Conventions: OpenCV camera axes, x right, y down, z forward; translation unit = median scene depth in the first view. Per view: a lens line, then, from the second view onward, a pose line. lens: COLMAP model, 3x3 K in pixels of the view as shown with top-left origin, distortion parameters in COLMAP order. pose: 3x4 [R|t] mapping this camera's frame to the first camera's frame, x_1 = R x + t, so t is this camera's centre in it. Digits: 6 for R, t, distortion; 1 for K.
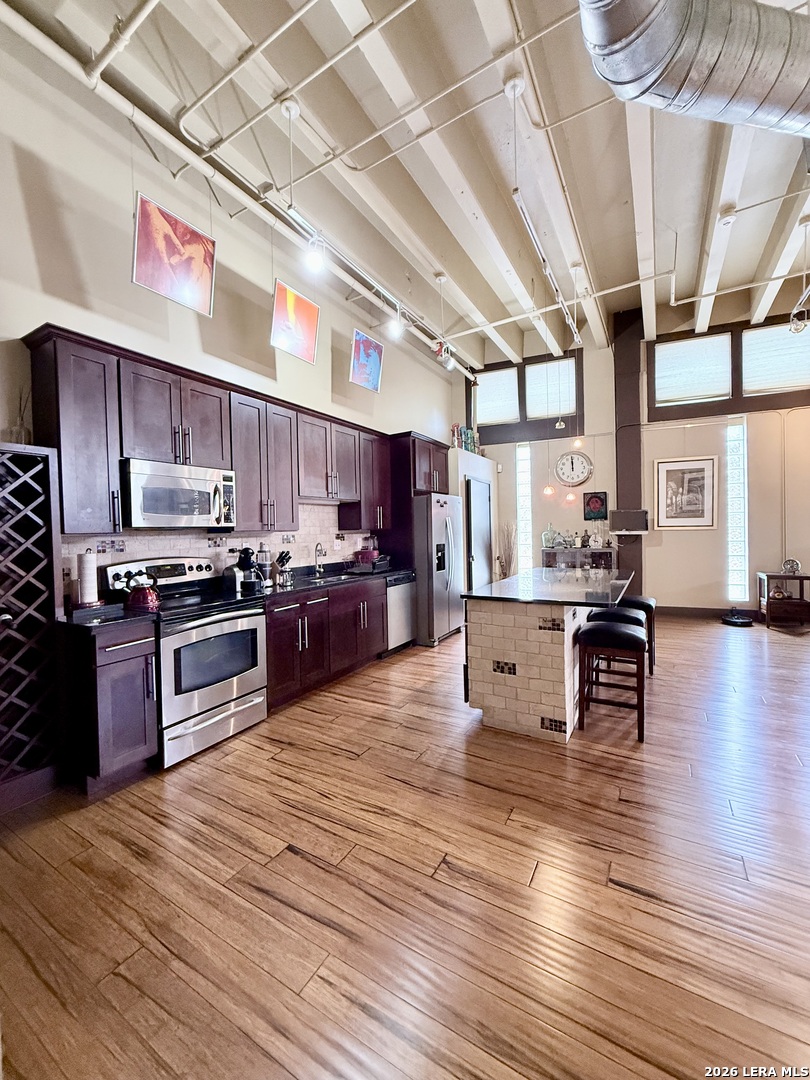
lens RADIAL K [[429.0, 0, 405.0], [0, 429.0, 540.0], [0, 0, 1]] dist [0.000714, 0.000056]
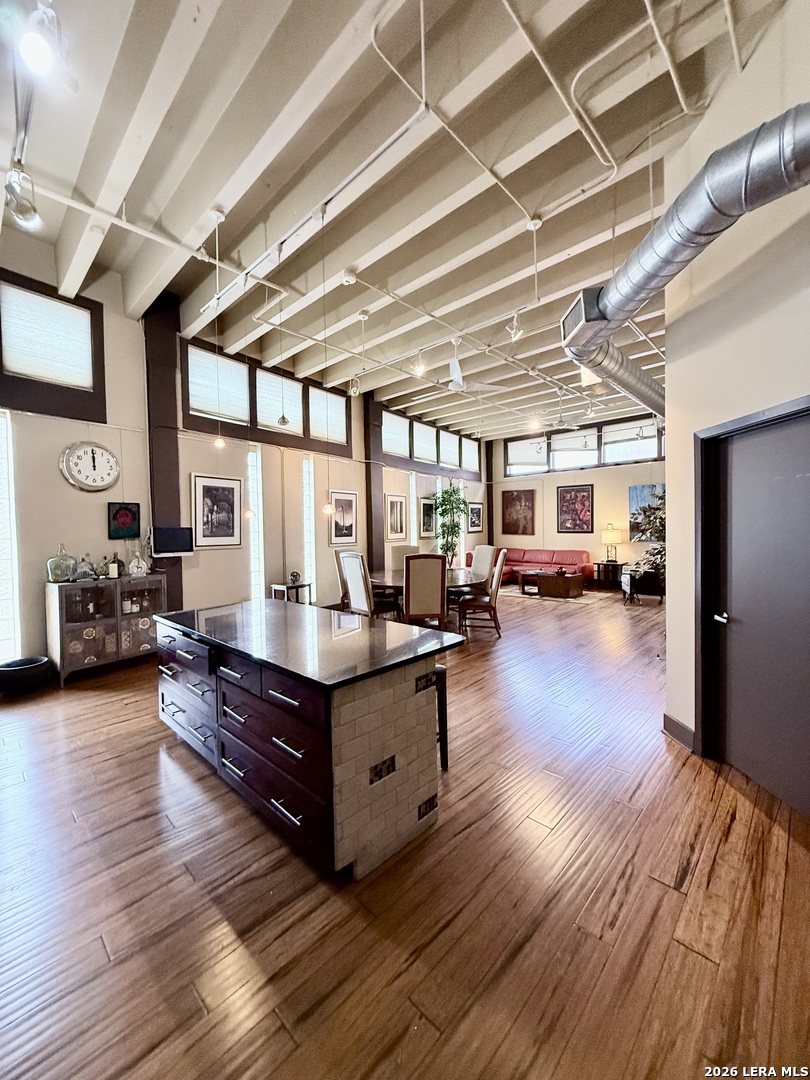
lens RADIAL K [[429.0, 0, 405.0], [0, 429.0, 540.0], [0, 0, 1]] dist [0.000714, 0.000056]
pose [[0.225638, -0.009233, 0.974167, -0.196544], [0.032350, 0.999475, 0.001980, -0.032457], [-0.973674, 0.031067, 0.225818, 0.366634]]
